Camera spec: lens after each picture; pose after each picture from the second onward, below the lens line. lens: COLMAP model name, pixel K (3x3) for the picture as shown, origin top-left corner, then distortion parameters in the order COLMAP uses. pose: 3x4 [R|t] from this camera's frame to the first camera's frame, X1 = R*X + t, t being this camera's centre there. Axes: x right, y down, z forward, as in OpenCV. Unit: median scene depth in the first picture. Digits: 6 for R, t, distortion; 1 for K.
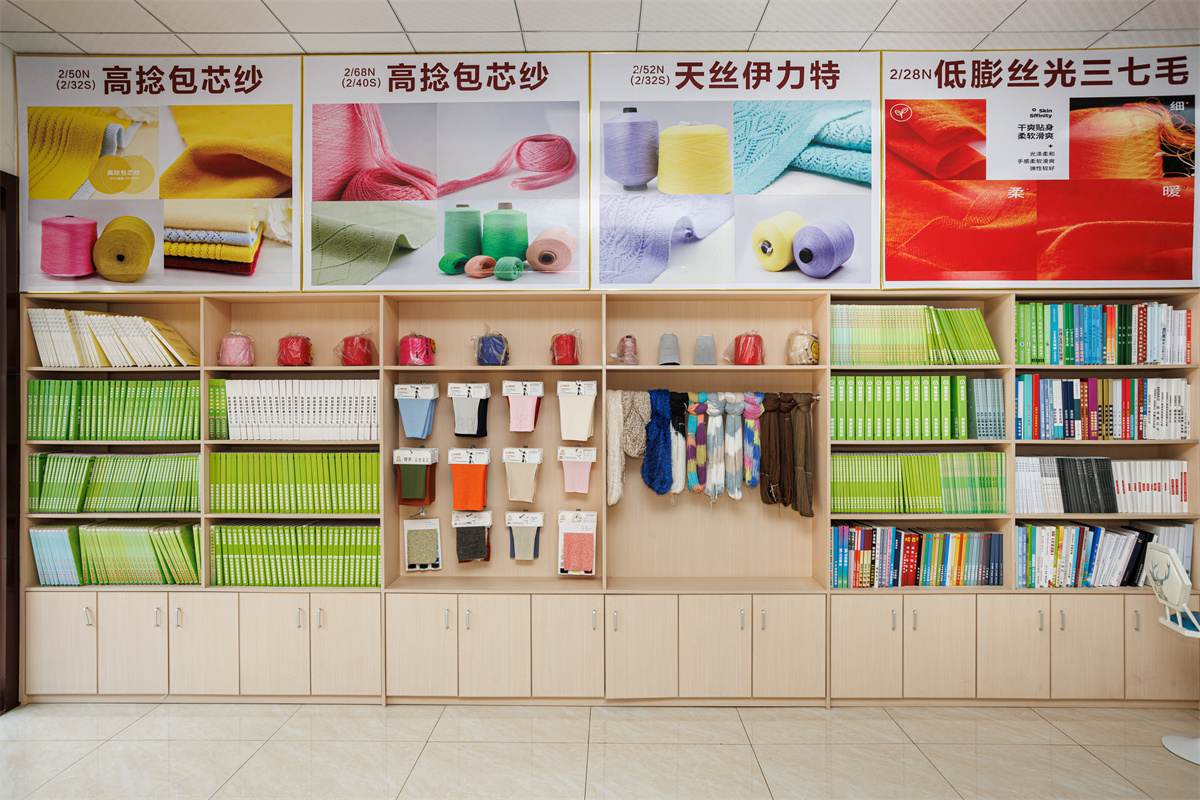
lens RADIAL K [[721.2, 0, 600.0], [0, 721.2, 400.0], [0, 0, 1]] dist [-0.004223, 0.000064]
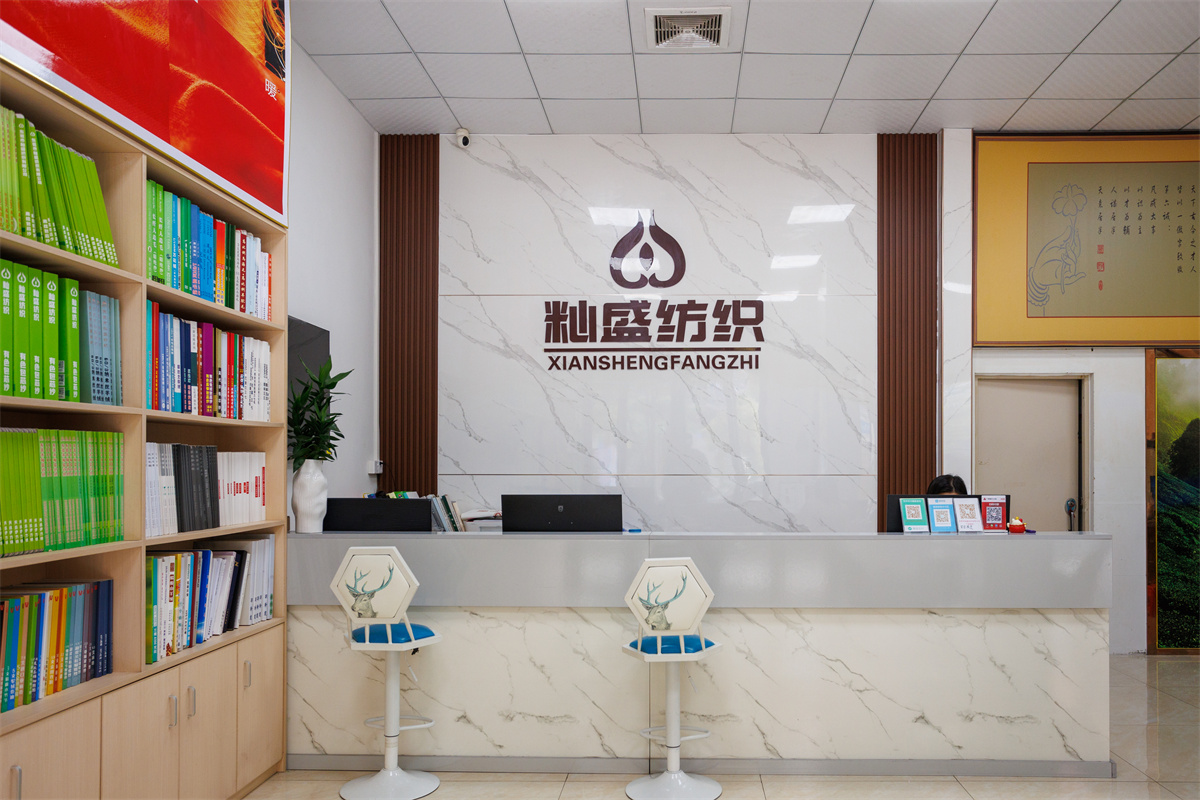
lens RADIAL K [[902.0, 0, 682.5], [0, 902.0, 466.2], [0, 0, 1]] dist [-0.003990, -0.003950]
pose [[-0.005659, -0.003011, 0.999979, -0.143030], [0.000820, 0.999995, 0.003015, 0.098815], [-0.999984, 0.000837, -0.005656, 0.575407]]
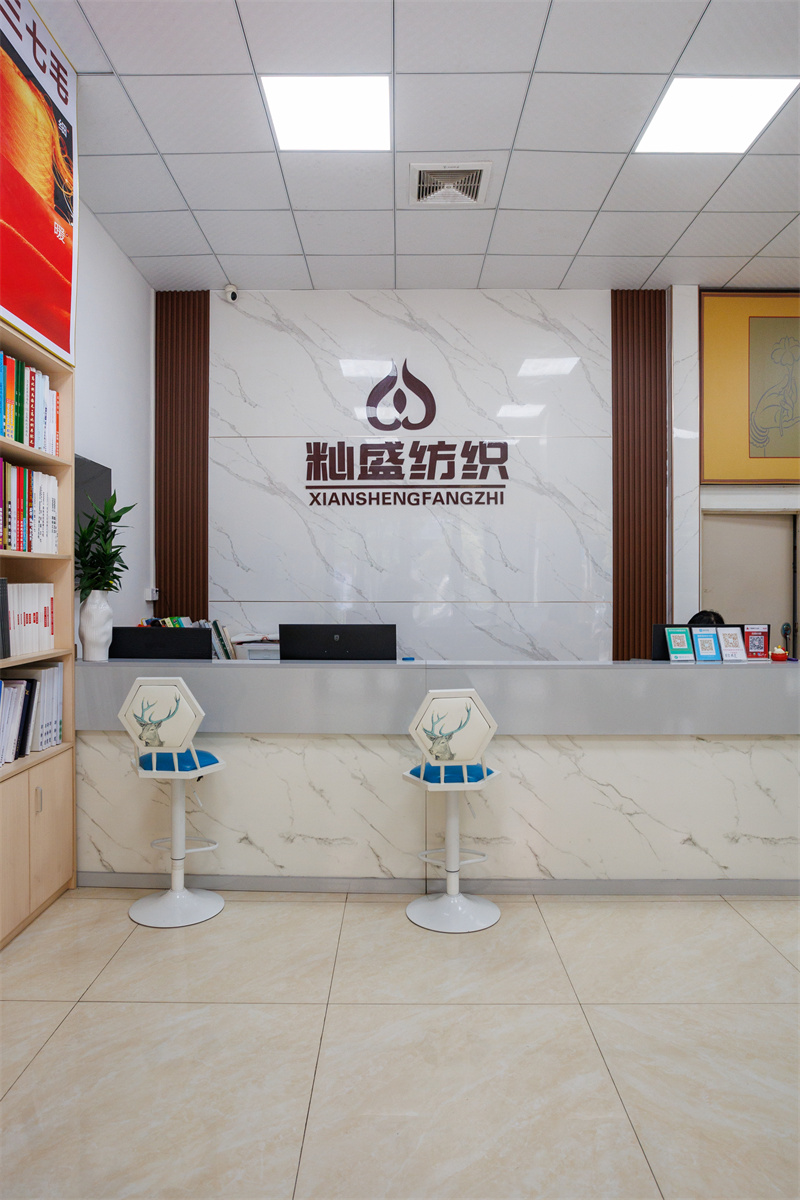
lens RADIAL K [[758.5, 0, 400.0], [0, 758.5, 600.0], [0, 0, 1]] dist [-0.038847, 0.001728]
pose [[-0.006888, -0.016859, 0.999834, -0.012898], [0.000998, 0.999857, 0.016867, 0.091043], [-0.999976, 0.001114, -0.006870, 0.638144]]
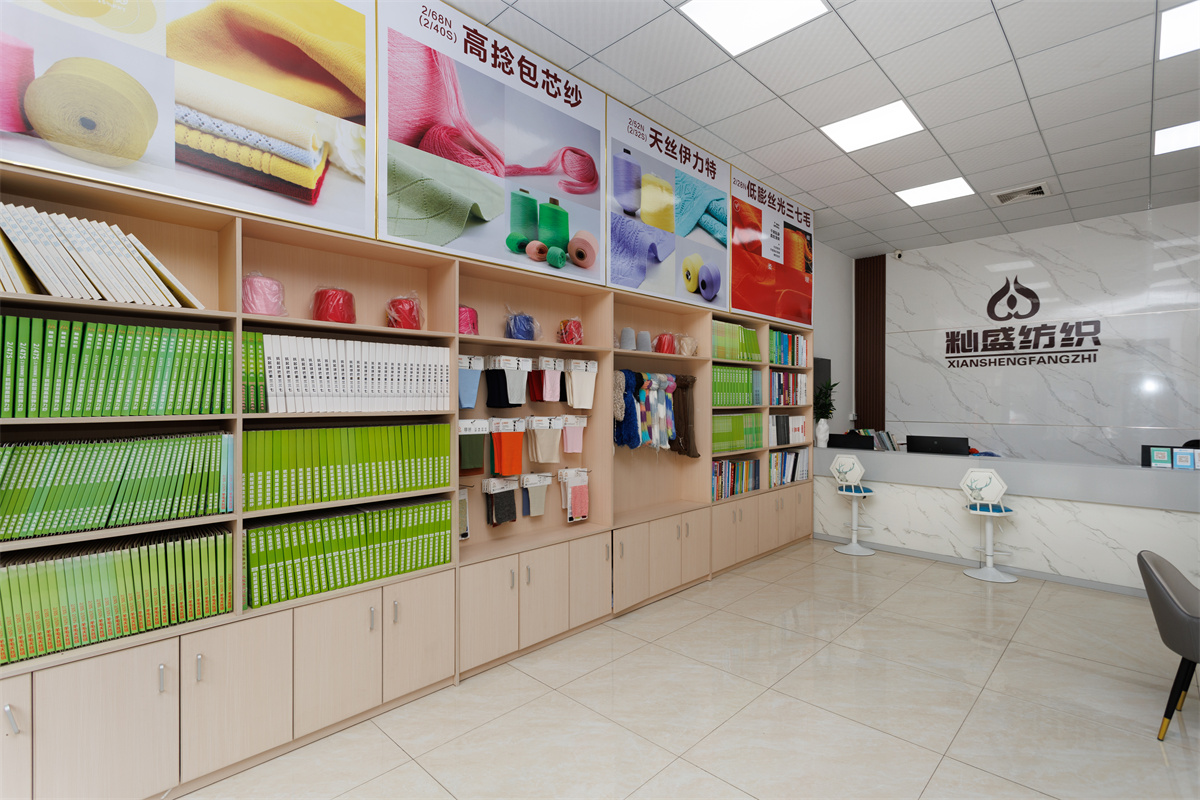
lens RADIAL K [[558.7, 0, 600.0], [0, 558.7, 400.0], [0, 0, 1]] dist [0.018186, -0.000146]
pose [[0.693751, 0.000005, 0.720215, -0.711218], [0.002196, 0.999995, -0.002122, 0.044205], [-0.720212, 0.003054, 0.693748, 0.338861]]
